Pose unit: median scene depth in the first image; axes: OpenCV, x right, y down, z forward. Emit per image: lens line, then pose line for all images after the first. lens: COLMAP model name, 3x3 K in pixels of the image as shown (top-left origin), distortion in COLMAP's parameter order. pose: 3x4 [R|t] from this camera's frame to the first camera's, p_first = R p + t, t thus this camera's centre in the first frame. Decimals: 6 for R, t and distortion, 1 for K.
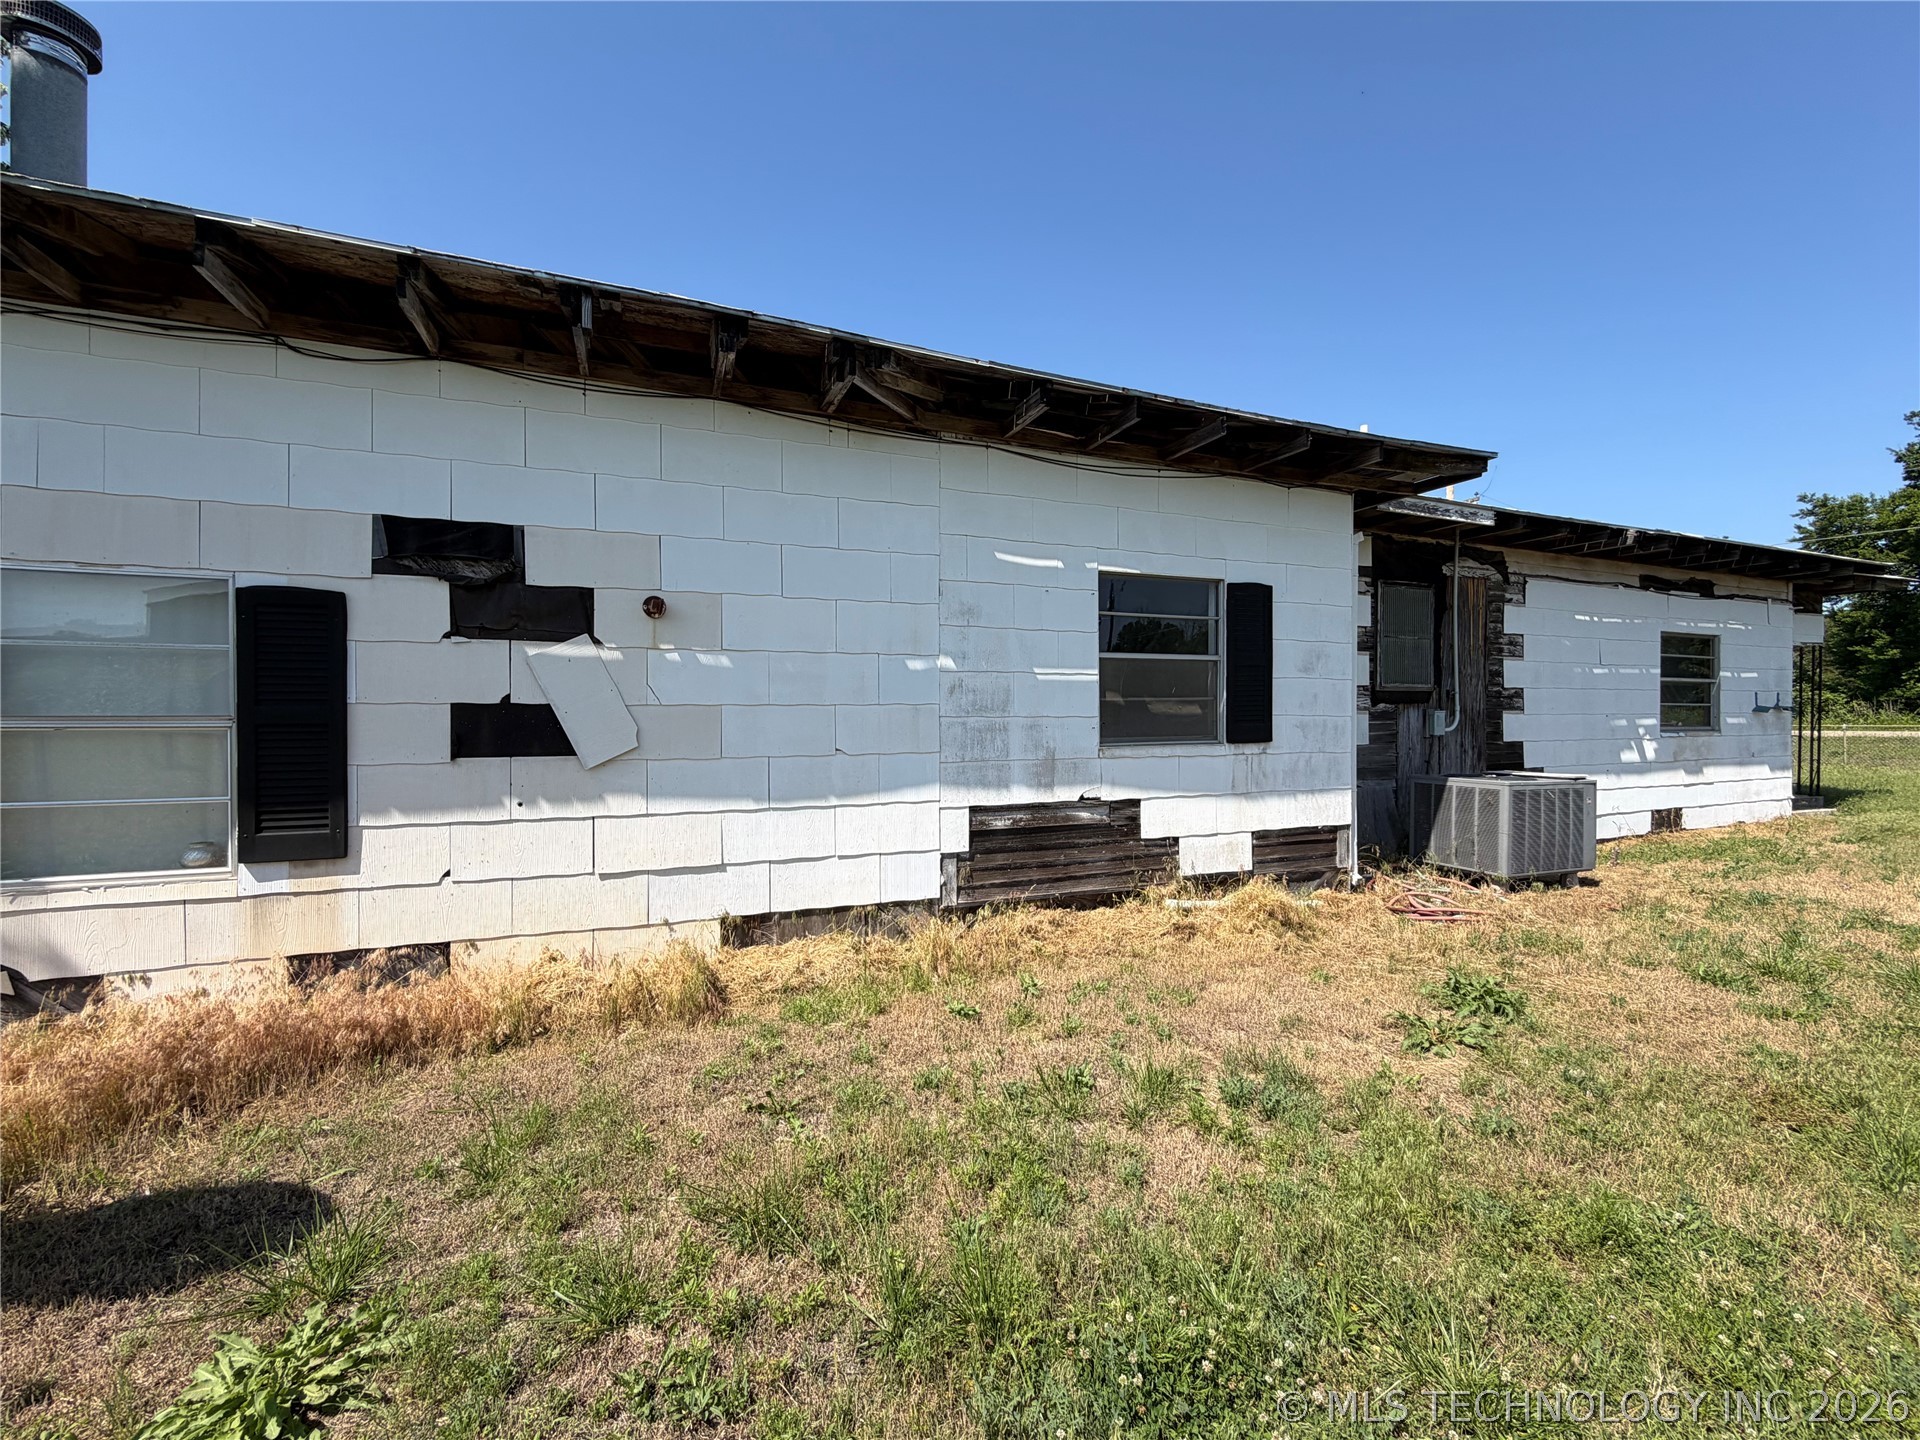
lens RADIAL K [[774.6, 0, 944.7], [0, 774.6, 733.7], [0, 0, 1]] dist [-0.000273, 0.000000]
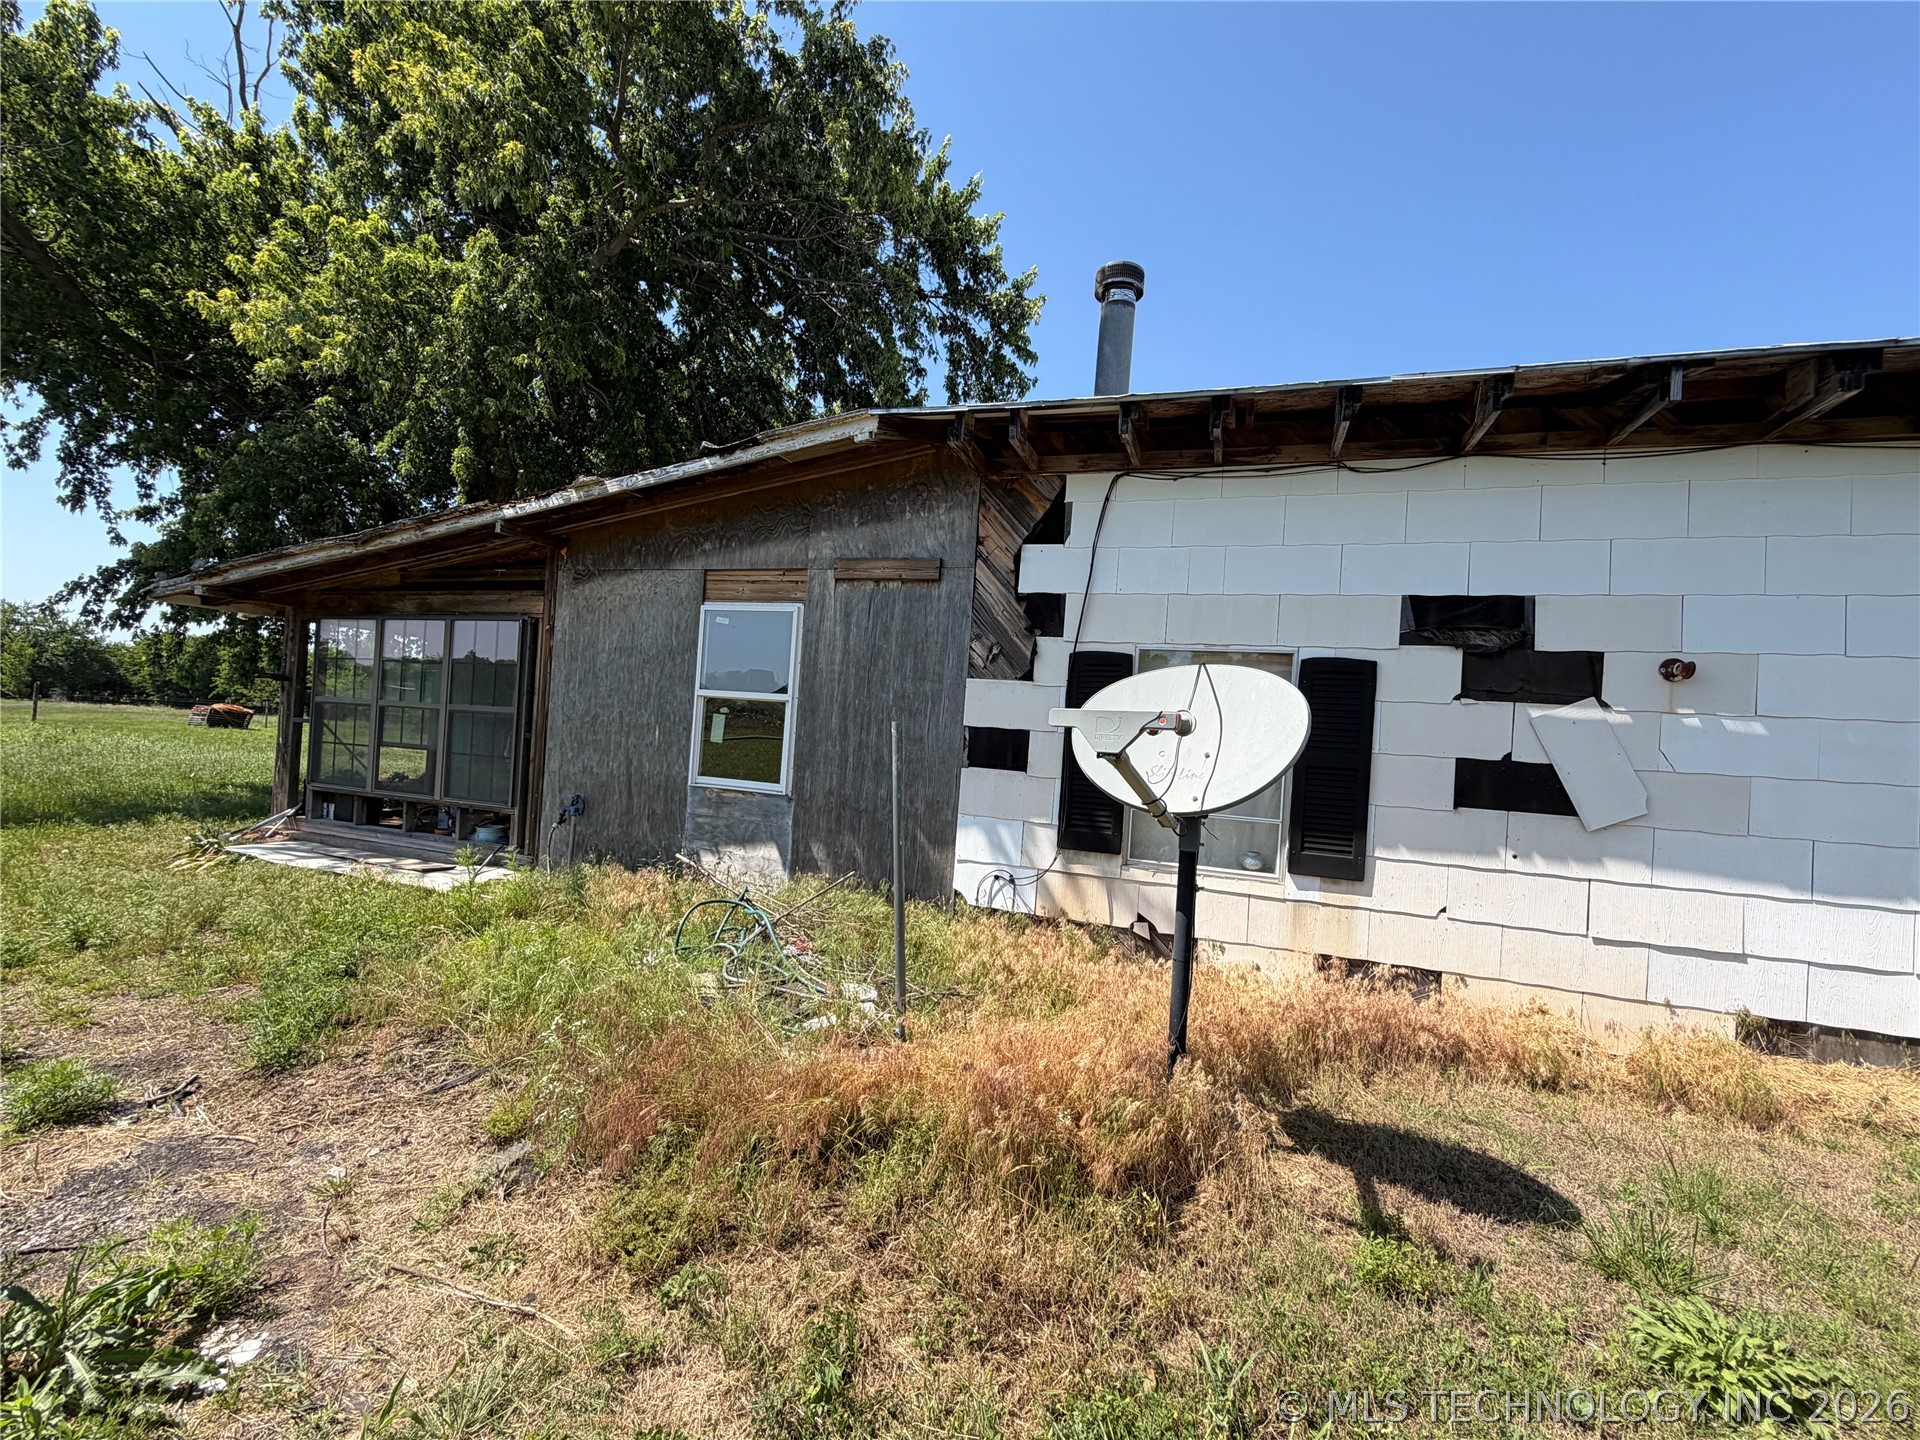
lens RADIAL K [[774.6, 0, 955.9], [0, 774.6, 732.2], [0, 0, 1]] dist [-0.000273, 0.000000]
pose [[0.767160, 0.048004, -0.639657, -0.471954], [-0.082599, 0.996287, -0.024295, 0.010672], [0.636116, 0.071473, 0.768276, -0.318057]]
